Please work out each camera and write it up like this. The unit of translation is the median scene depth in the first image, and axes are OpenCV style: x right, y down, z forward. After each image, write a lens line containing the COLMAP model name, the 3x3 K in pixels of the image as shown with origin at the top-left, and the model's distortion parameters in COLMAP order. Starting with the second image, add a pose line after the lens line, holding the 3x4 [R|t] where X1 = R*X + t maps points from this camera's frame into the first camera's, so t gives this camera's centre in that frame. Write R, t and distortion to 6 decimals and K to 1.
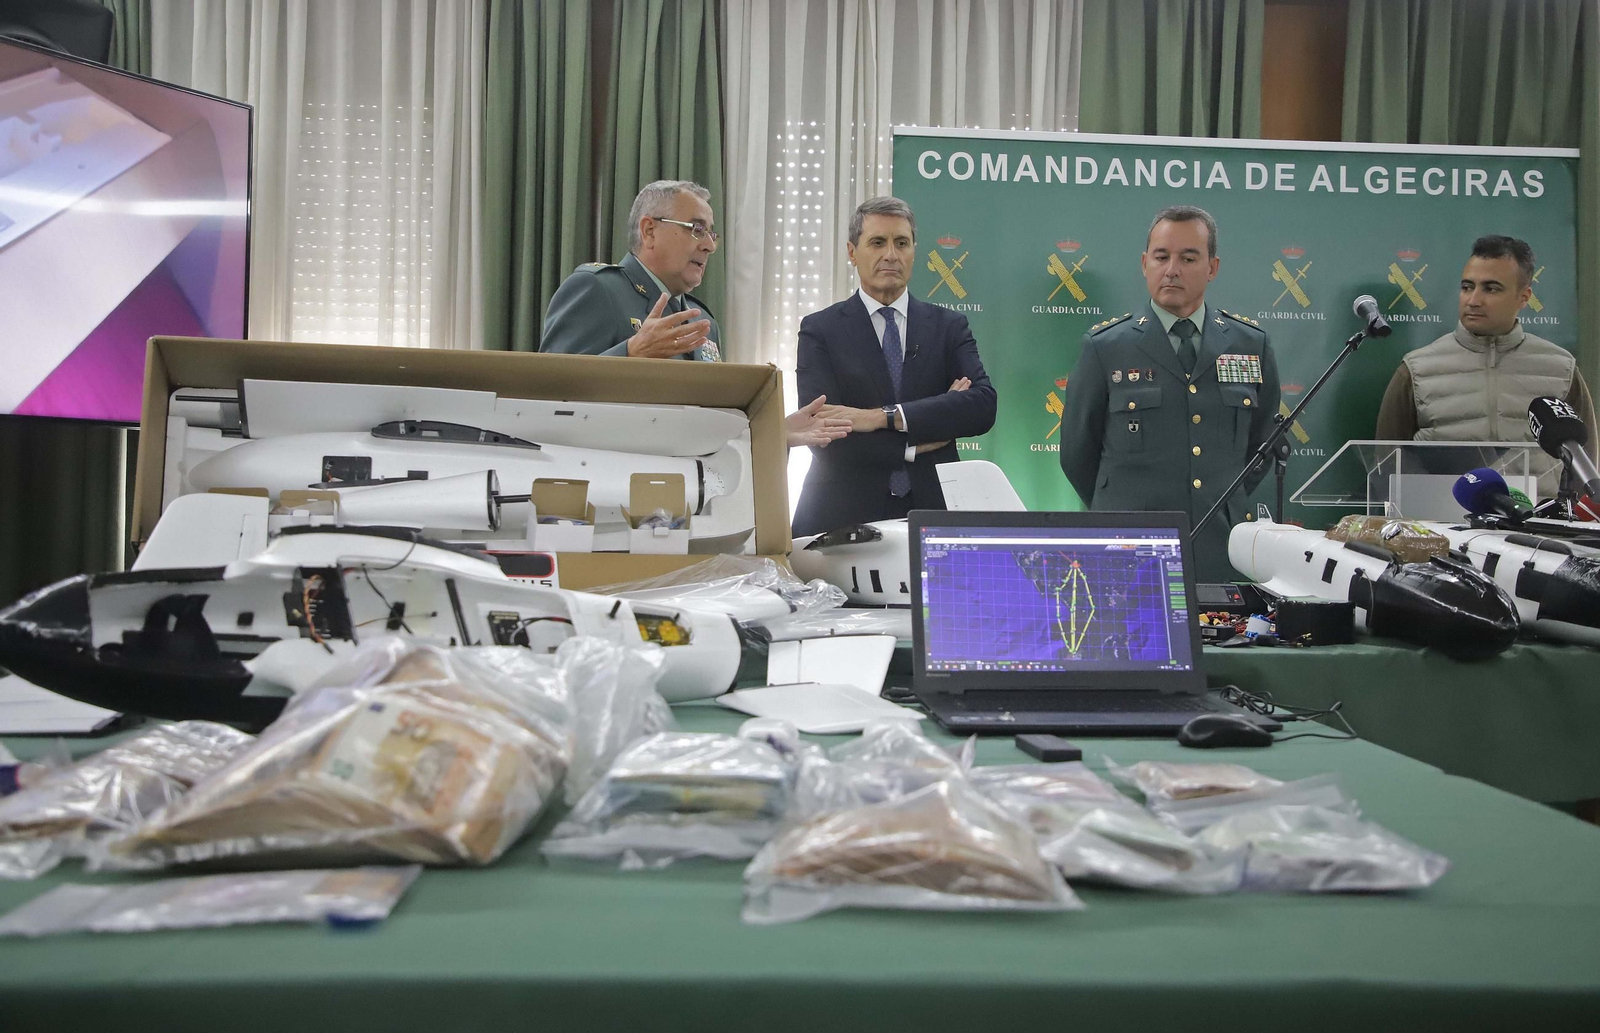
lens RADIAL K [[1537.1, 0, 803.1], [0, 1537.1, 496.3], [0, 0, 1]] dist [0.046074, 0.000000]
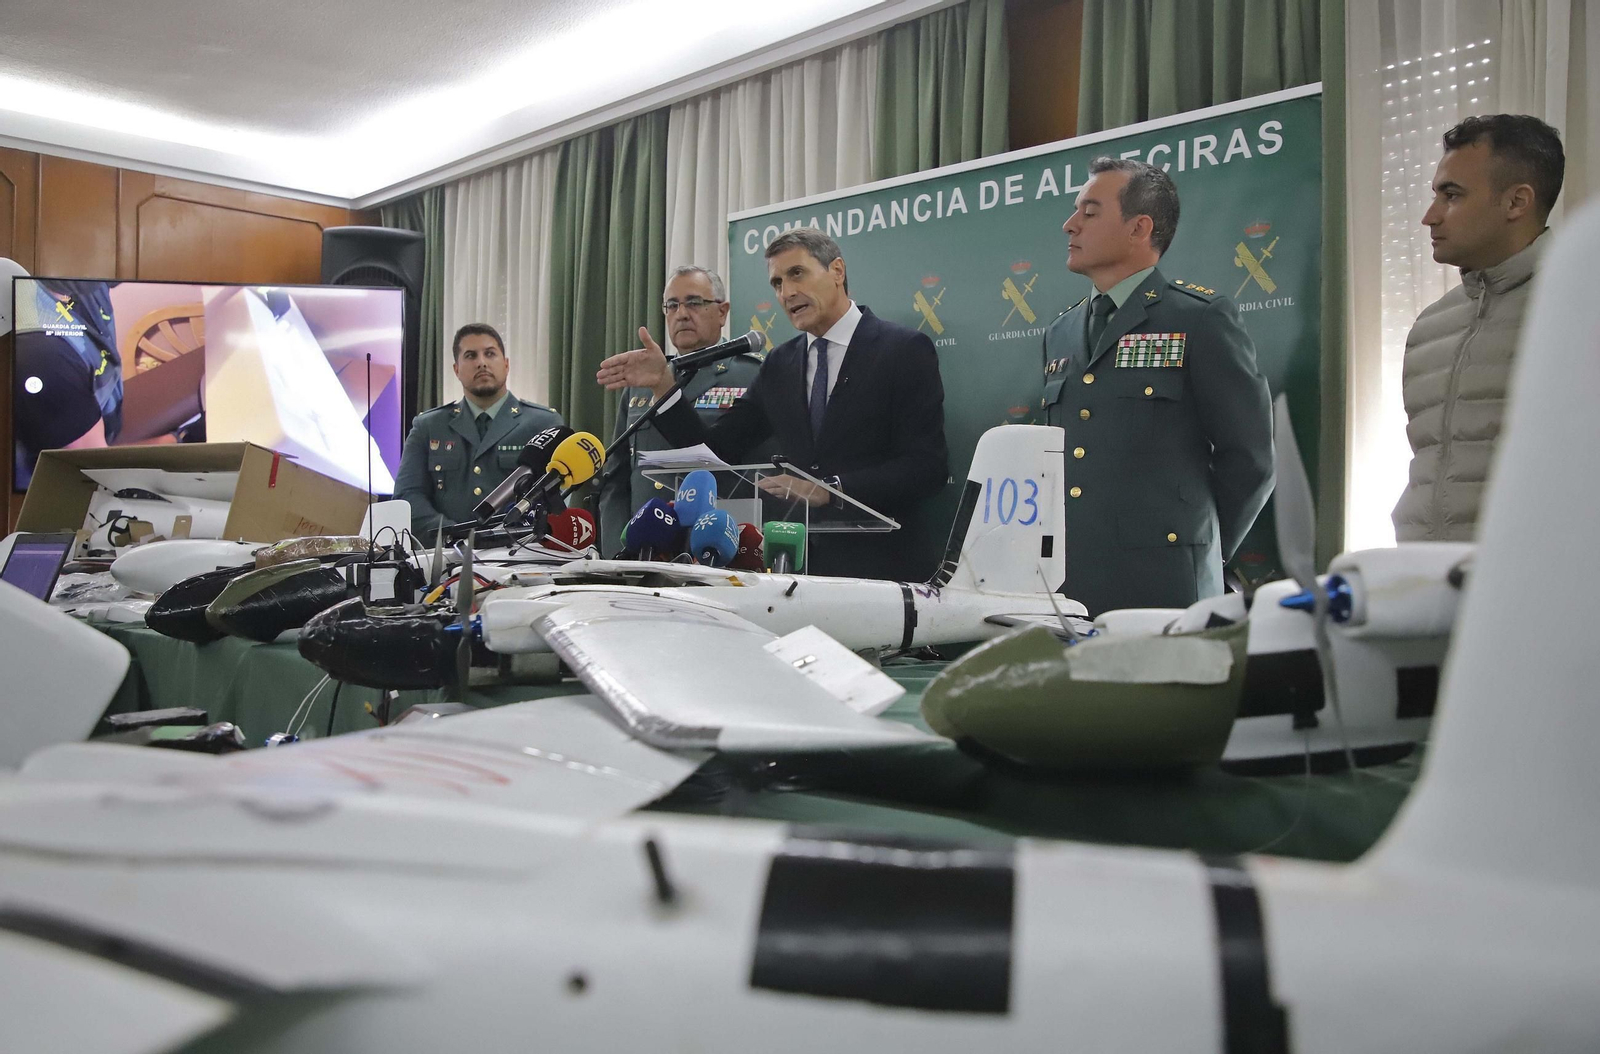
lens RADIAL K [[1487.1, 0, 798.7], [0, 1487.1, 531.1], [0, 0, 1]] dist [0.025787, 0.000000]
pose [[0.633729, -0.015982, -0.773390, 1.439953], [0.002545, 0.999824, -0.018576, 0.030320], [0.773551, 0.009804, 0.633658, 0.496448]]
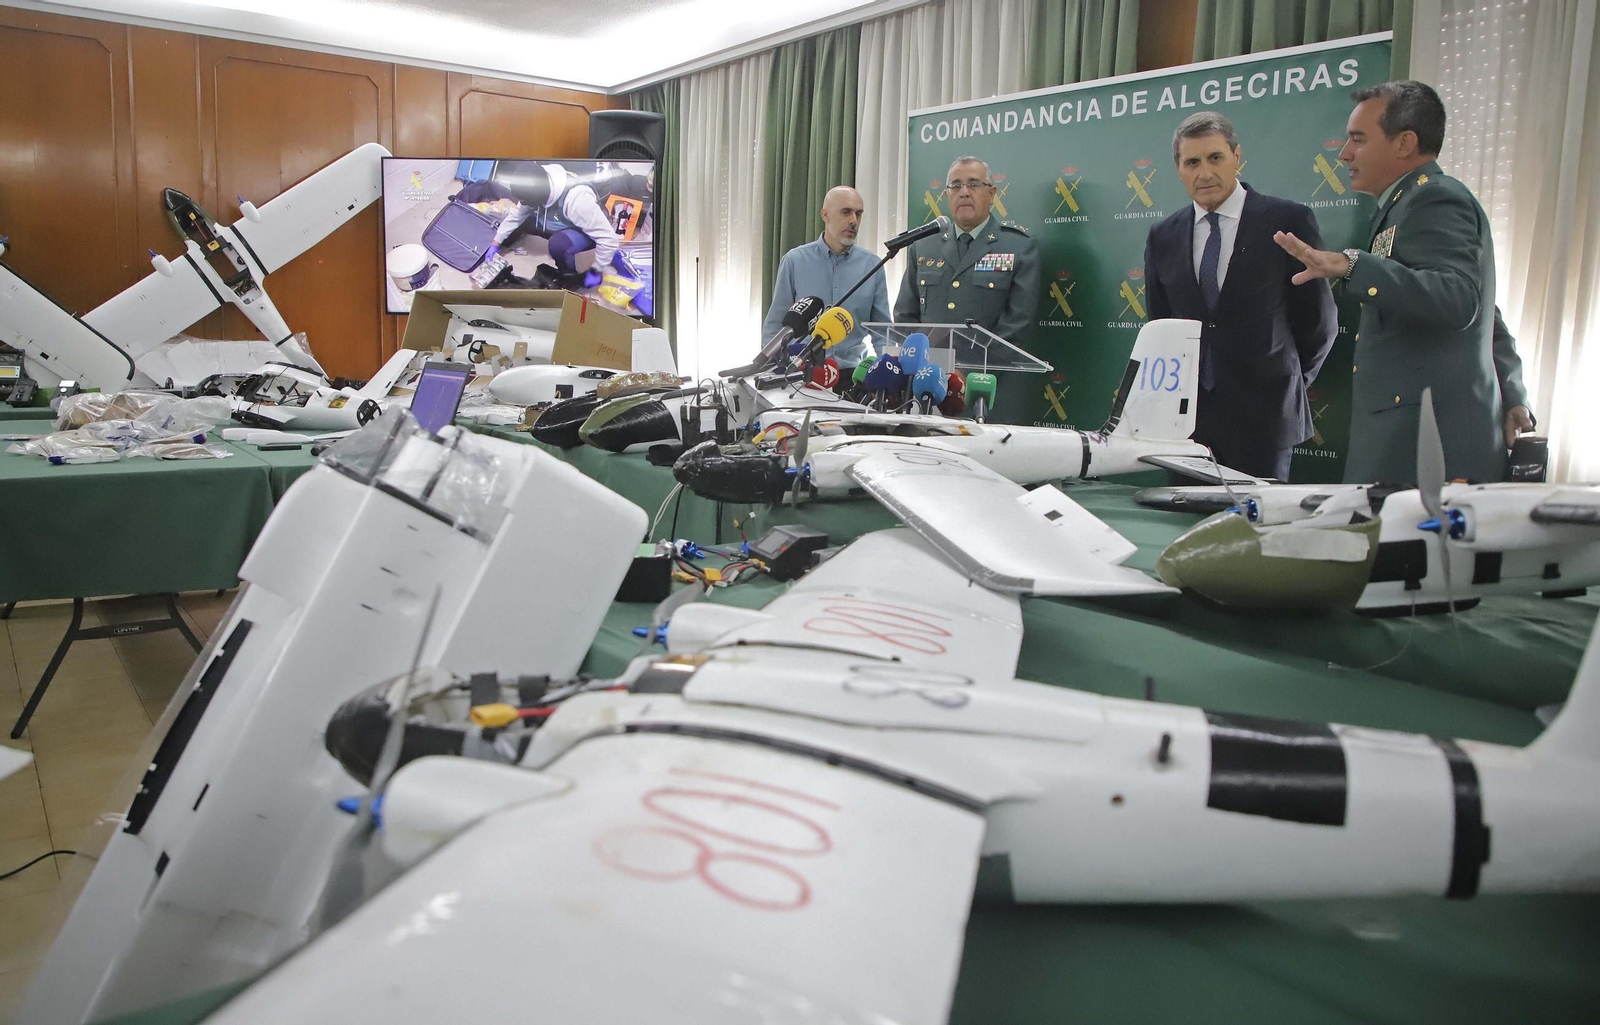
lens RADIAL K [[1145.9, 0, 791.3], [0, 1145.9, 500.7], [0, 0, 1]] dist [-0.071787, 0.039984]
pose [[0.556713, 0.124826, -0.821273, 1.451399], [-0.010902, 0.989659, 0.143029, -0.026940], [0.830634, -0.070672, 0.552316, 0.381668]]
